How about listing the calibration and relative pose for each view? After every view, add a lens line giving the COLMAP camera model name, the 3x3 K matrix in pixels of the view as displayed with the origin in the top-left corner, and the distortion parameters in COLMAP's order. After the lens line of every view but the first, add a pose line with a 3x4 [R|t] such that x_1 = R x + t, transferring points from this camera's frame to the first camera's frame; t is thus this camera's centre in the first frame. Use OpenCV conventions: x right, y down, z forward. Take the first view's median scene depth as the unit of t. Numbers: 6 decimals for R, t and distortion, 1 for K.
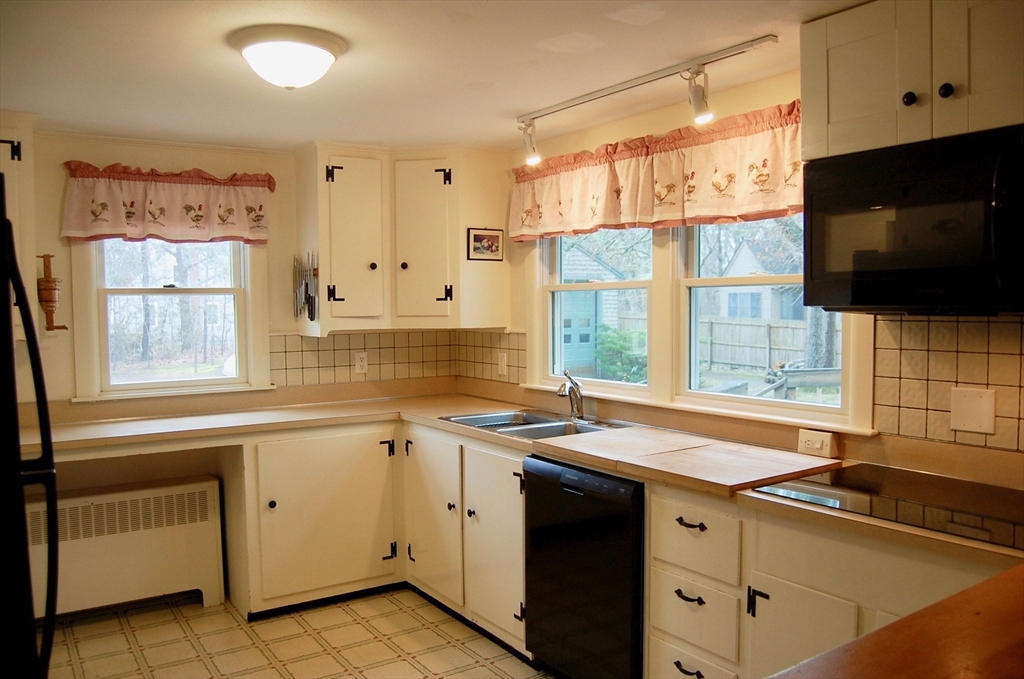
lens RADIAL K [[792.1, 0, 513.3], [0, 792.1, 340.7], [0, 0, 1]] dist [-0.076699, -0.000412]
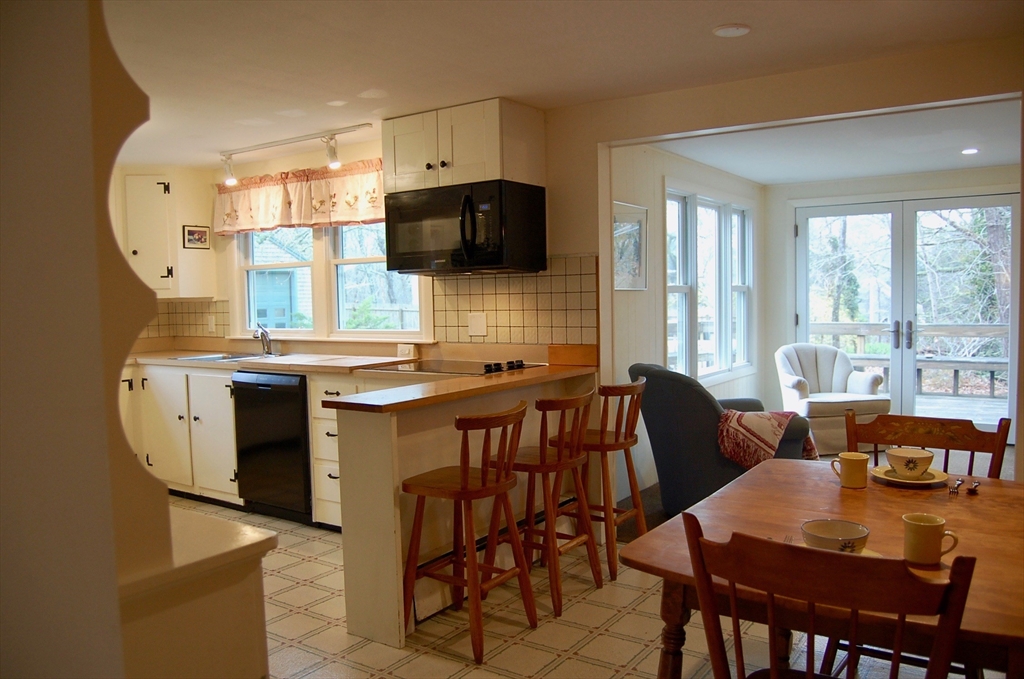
lens RADIAL K [[792.1, 0, 515.6], [0, 792.1, 346.3], [0, 0, 1]] dist [-0.076699, -0.000412]
pose [[0.929128, -0.036784, 0.367925, -0.032538], [0.031130, 0.999289, 0.021293, 0.073203], [-0.368446, -0.008331, 0.929612, -0.609604]]
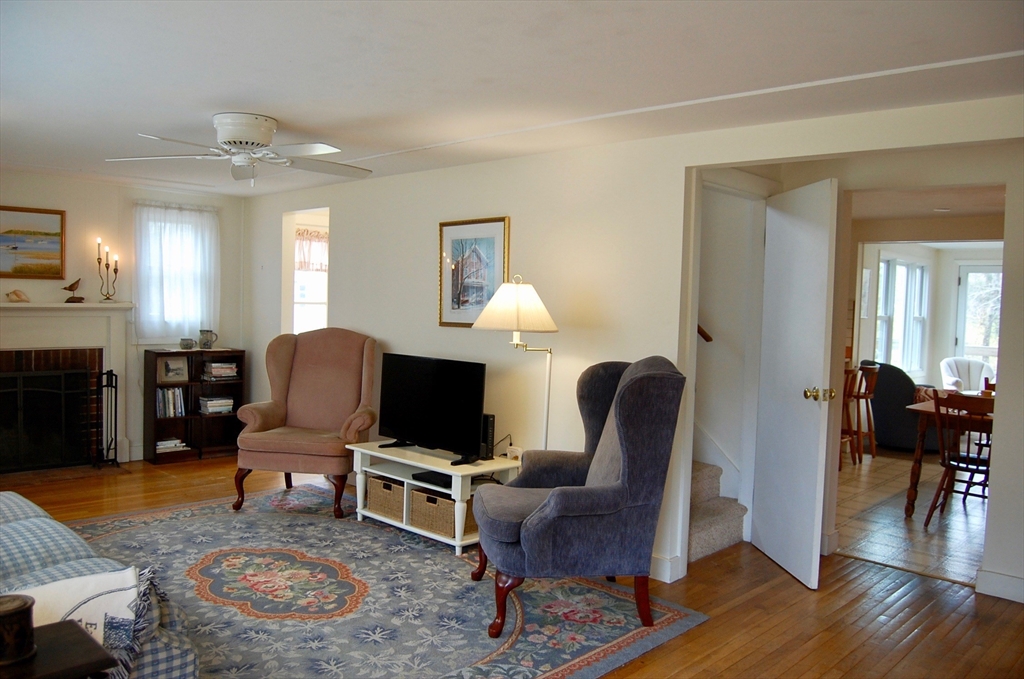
lens RADIAL K [[792.1, 0, 515.2], [0, 792.1, 336.8], [0, 0, 1]] dist [-0.076699, -0.000412]
pose [[0.976724, 0.025963, 0.212924, -0.727845], [-0.026844, 0.999639, 0.001245, 0.090864], [-0.212815, -0.006932, 0.977068, -1.348951]]
